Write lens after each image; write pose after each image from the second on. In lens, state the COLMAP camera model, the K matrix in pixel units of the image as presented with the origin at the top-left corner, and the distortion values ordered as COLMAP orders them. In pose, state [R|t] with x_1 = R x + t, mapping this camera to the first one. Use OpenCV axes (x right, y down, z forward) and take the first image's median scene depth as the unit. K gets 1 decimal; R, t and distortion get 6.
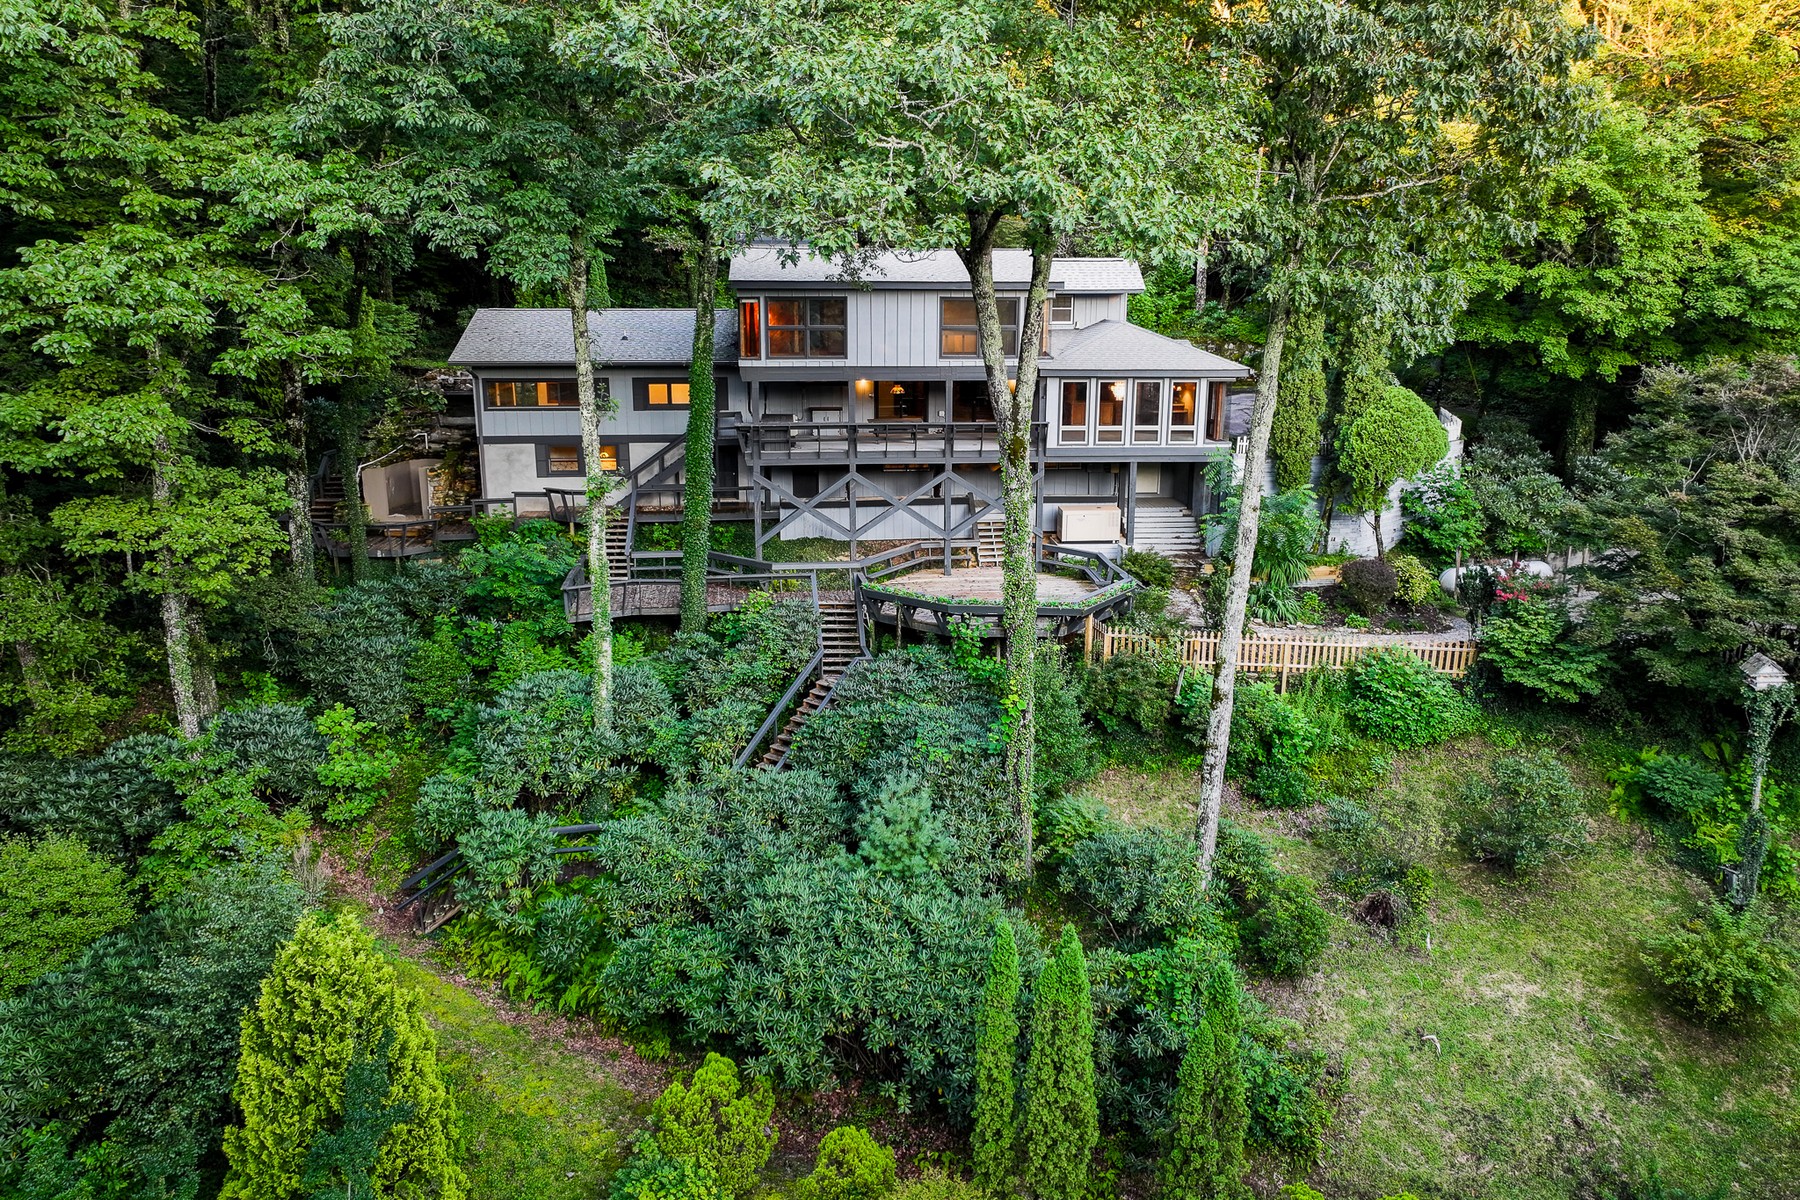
lens RADIAL K [[1270.9, 0, 898.6], [0, 1270.9, 589.3], [0, 0, 1]] dist [0.043749, 0.002020]
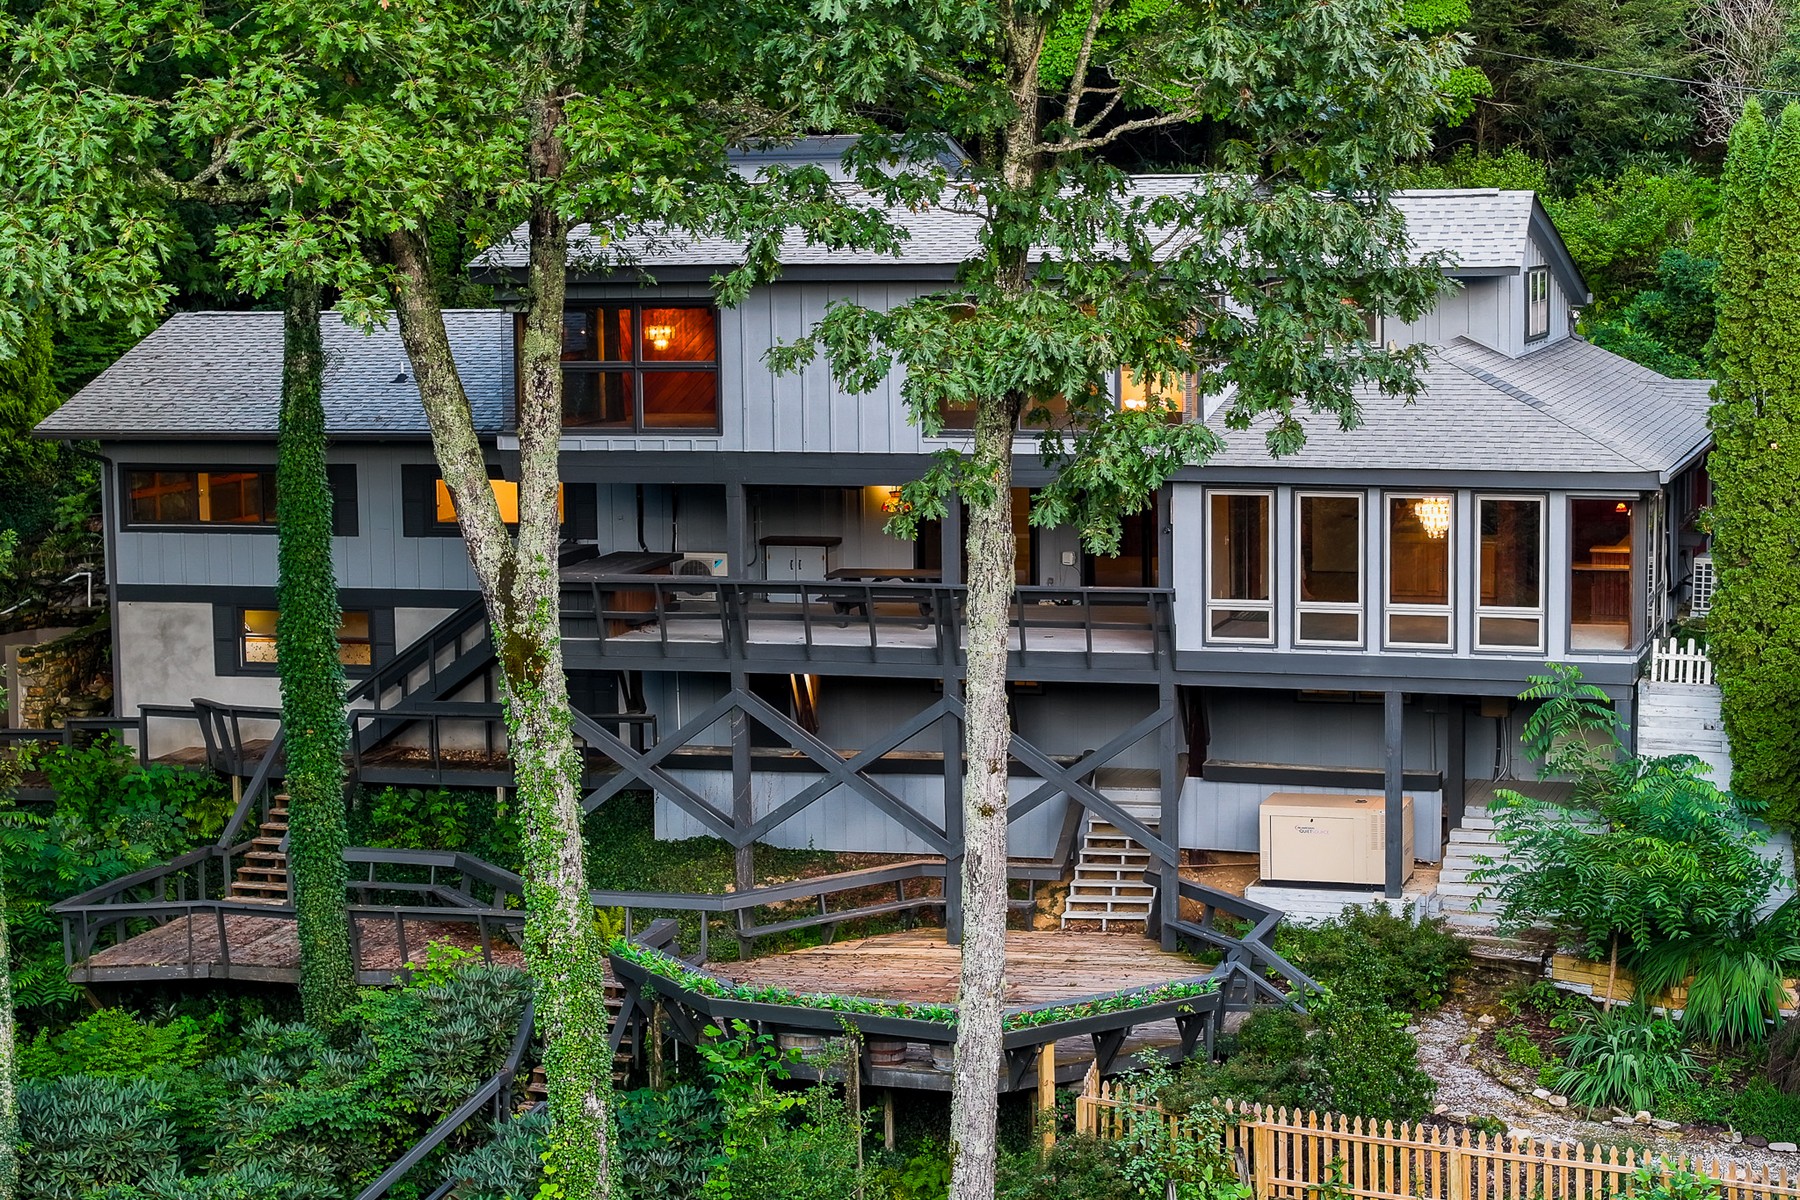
lens RADIAL K [[3763.3, 0, 900.0], [0, 3763.3, 600.0], [0, 0, 1]] dist [-0.232142, 1.365922]
pose [[0.920845, 0.029485, -0.388813, 0.501511], [-0.071305, 0.993056, -0.093567, -0.006634], [0.383355, 0.113885, 0.916553, -0.155964]]
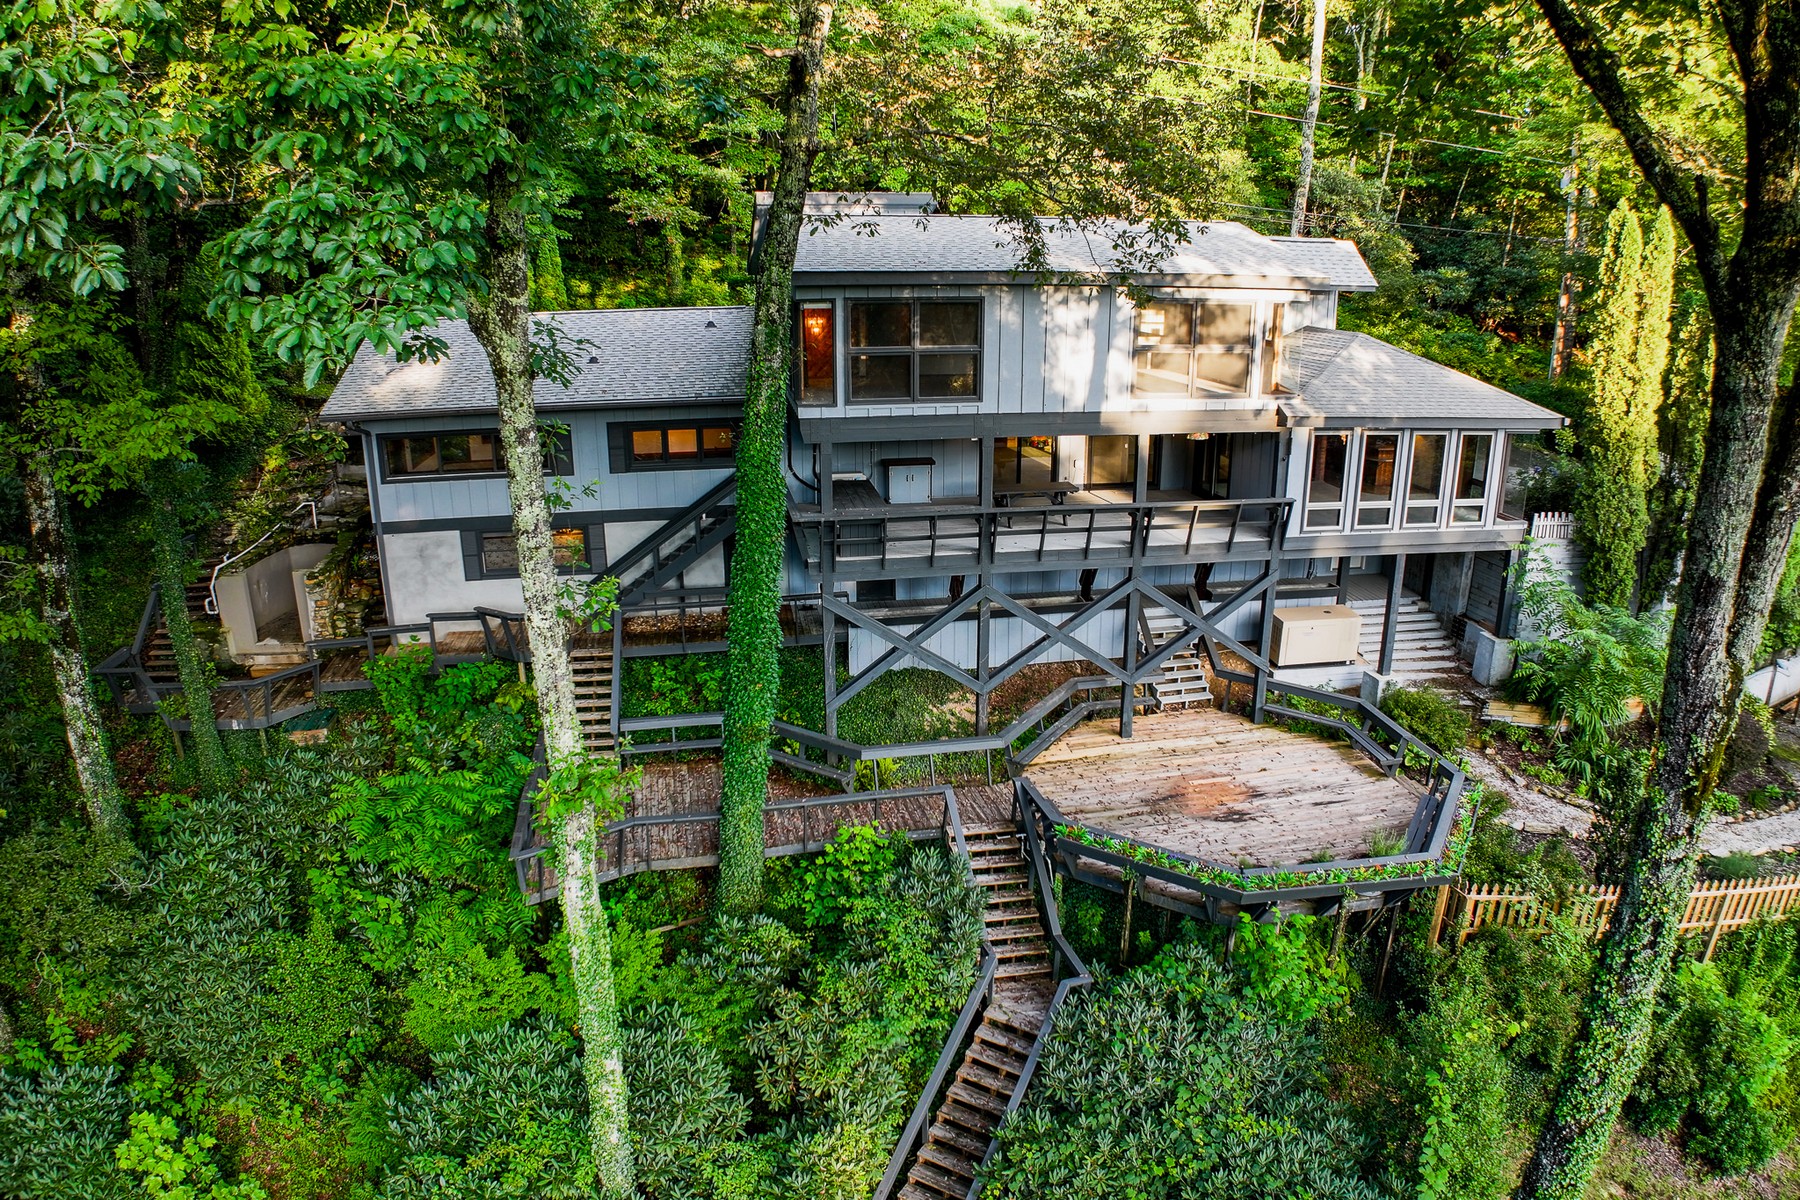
lens RADIAL K [[1119.3, 0, 900.0], [0, 1119.3, 600.0], [0, 0, 1]] dist [-0.160061, 0.017278]
pose [[0.996963, -0.026449, 0.073248, -0.112753], [0.020838, 0.996864, 0.076336, -0.123916], [-0.075037, -0.074578, 0.994388, 0.464917]]
